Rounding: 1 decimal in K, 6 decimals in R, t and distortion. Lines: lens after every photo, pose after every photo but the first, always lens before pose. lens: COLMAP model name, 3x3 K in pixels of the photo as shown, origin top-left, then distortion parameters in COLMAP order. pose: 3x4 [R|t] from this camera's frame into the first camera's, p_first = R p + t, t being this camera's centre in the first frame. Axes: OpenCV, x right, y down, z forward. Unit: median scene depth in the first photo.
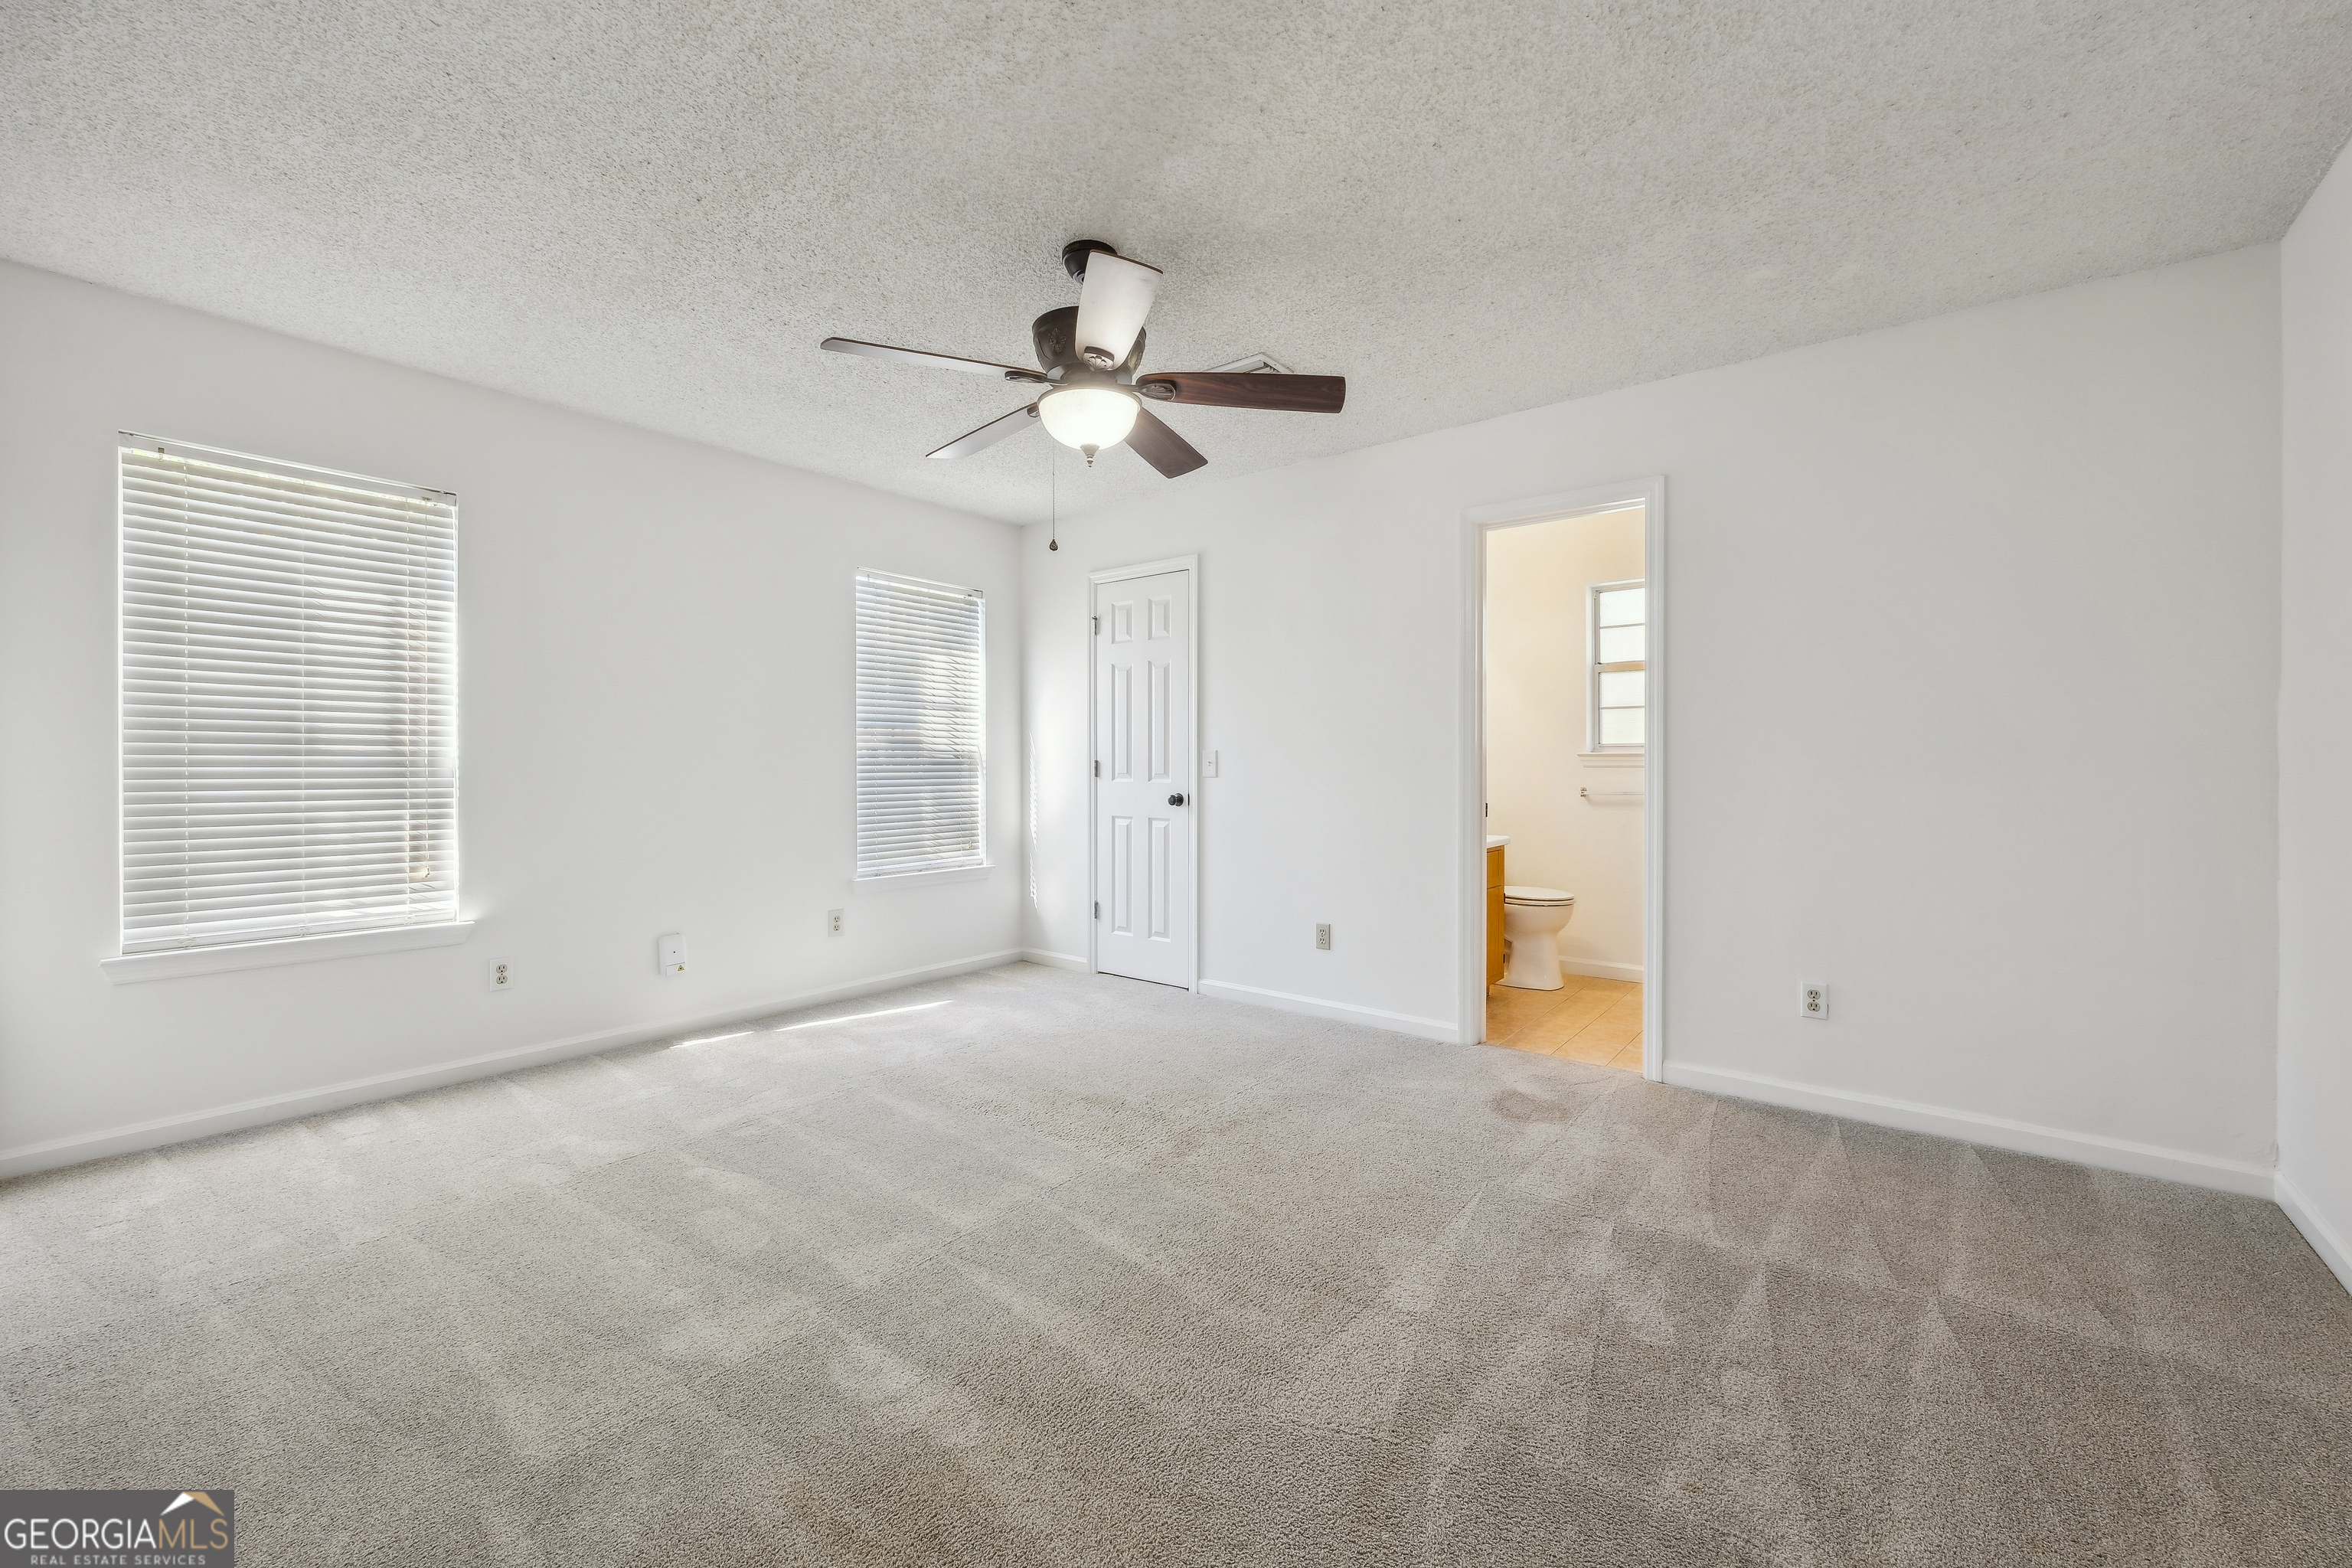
lens RADIAL K [[919.7, 0, 1199.3], [0, 919.7, 770.4], [0, 0, 1]] dist [-0.001120, 0.001165]
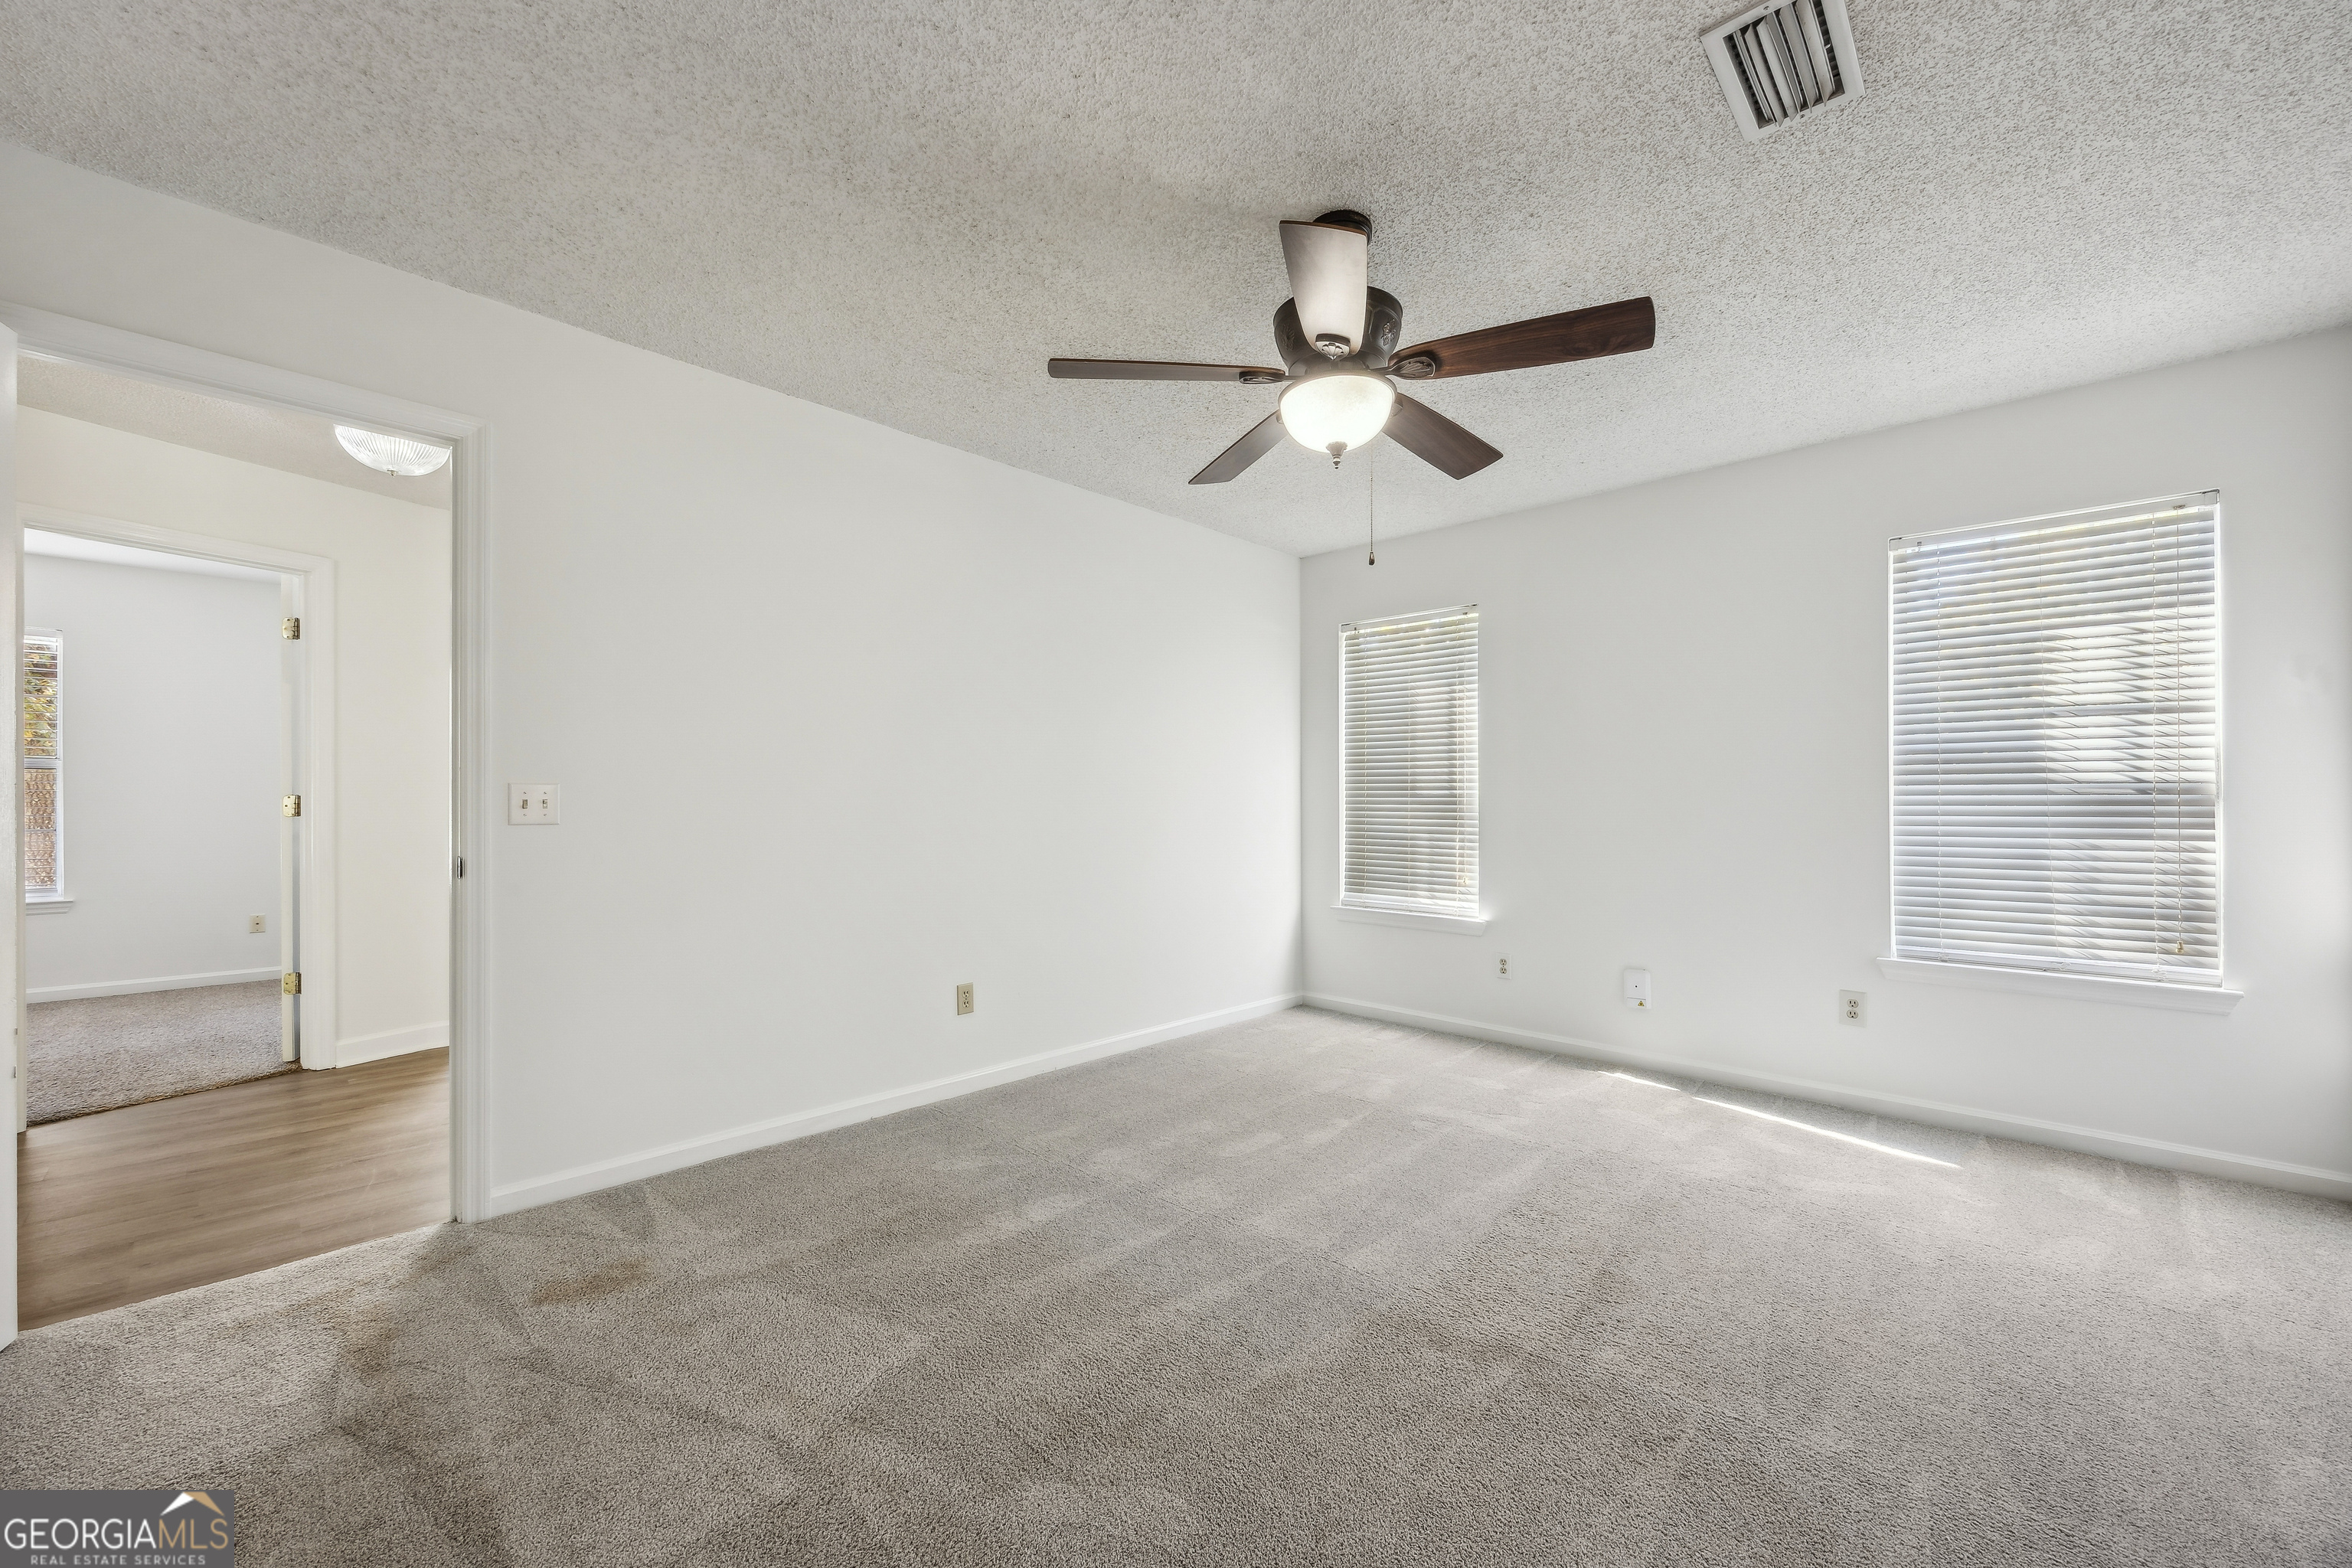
lens RADIAL K [[919.7, 0, 1197.1], [0, 919.7, 796.4], [0, 0, 1]] dist [-0.001120, 0.001165]
pose [[-0.083644, -0.009570, -0.996450, 0.583827], [-0.010013, 0.999911, -0.008762, -0.000360], [0.996445, 0.009244, -0.083733, 0.707319]]
